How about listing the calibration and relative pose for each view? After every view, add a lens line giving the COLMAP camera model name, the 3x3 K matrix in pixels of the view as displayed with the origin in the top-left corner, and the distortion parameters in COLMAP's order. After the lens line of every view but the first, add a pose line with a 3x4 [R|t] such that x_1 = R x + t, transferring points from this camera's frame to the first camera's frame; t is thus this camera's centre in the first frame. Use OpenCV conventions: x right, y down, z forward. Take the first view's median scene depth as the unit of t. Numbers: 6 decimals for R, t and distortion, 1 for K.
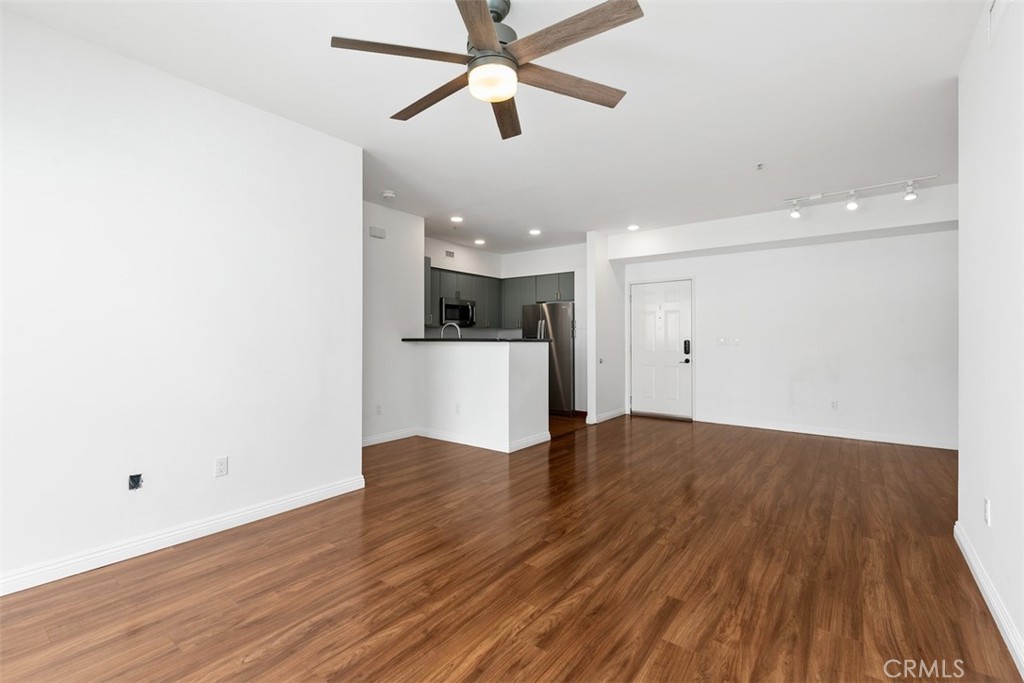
lens RADIAL K [[456.4, 0, 508.1], [0, 456.4, 339.9], [0, 0, 1]] dist [-0.001858, -0.000091]
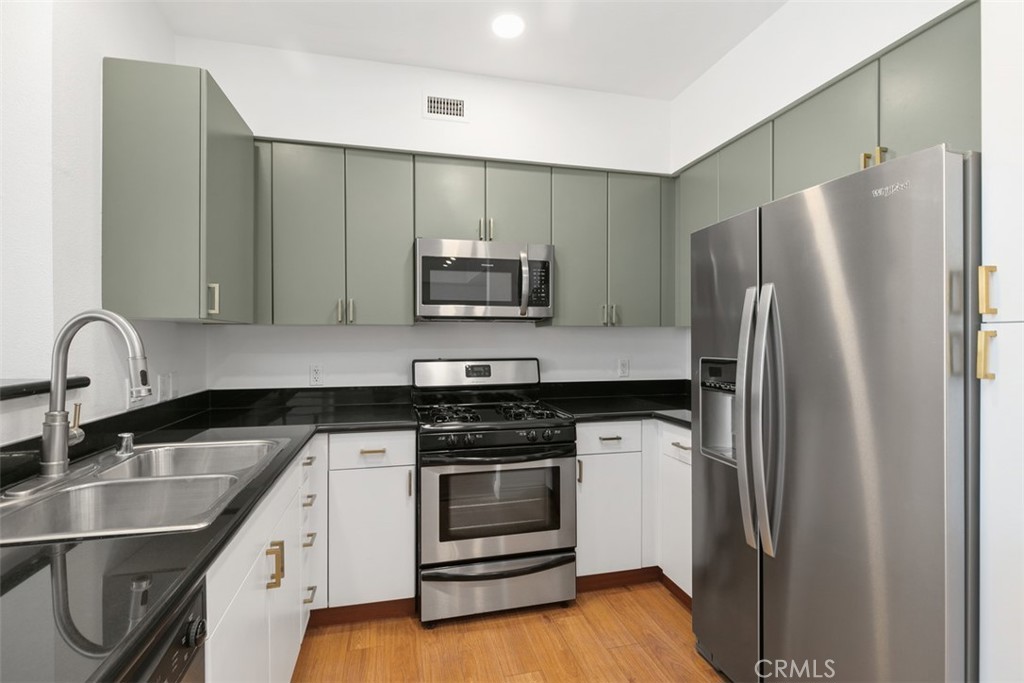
lens RADIAL K [[456.4, 0, 508.1], [0, 456.4, 339.9], [0, 0, 1]] dist [-0.001858, -0.000091]
pose [[0.777607, -0.002838, -0.628744, 0.275011], [0.003911, 0.999992, 0.000324, -0.043293], [0.628738, -0.002711, 0.777612, 1.828525]]
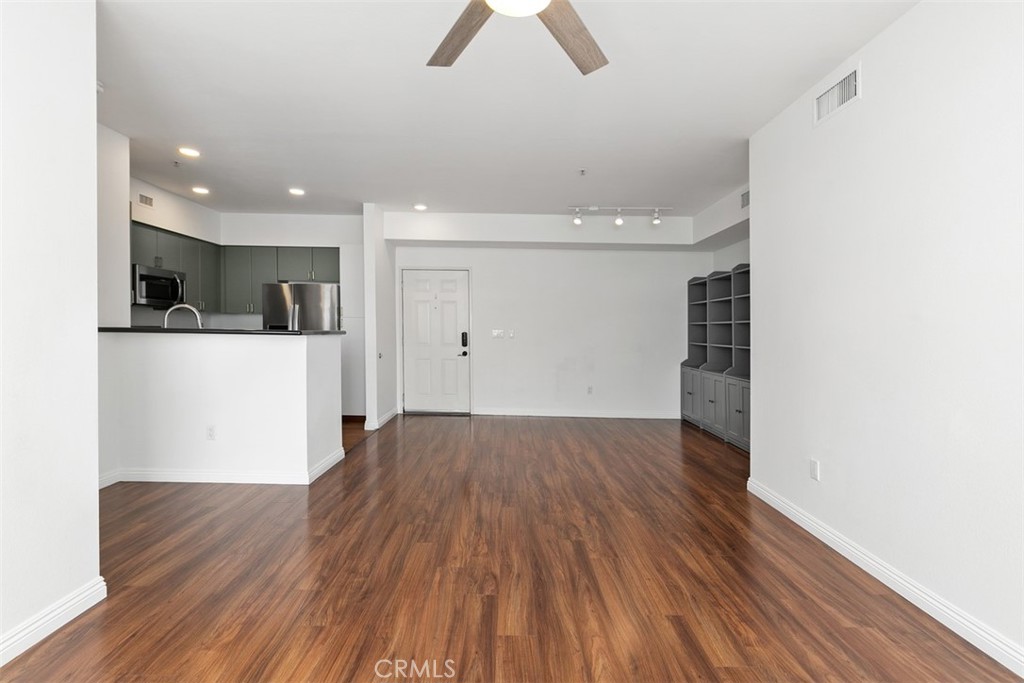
lens RADIAL K [[485.6, 0, 513.7], [0, 485.6, 315.5], [0, 0, 1]] dist [-0.002259, -0.000442]
pose [[0.789940, 0.032142, 0.612342, -0.354524], [-0.015294, 0.999347, -0.032726, -0.005948], [-0.612994, 0.016487, 0.789916, 0.277915]]
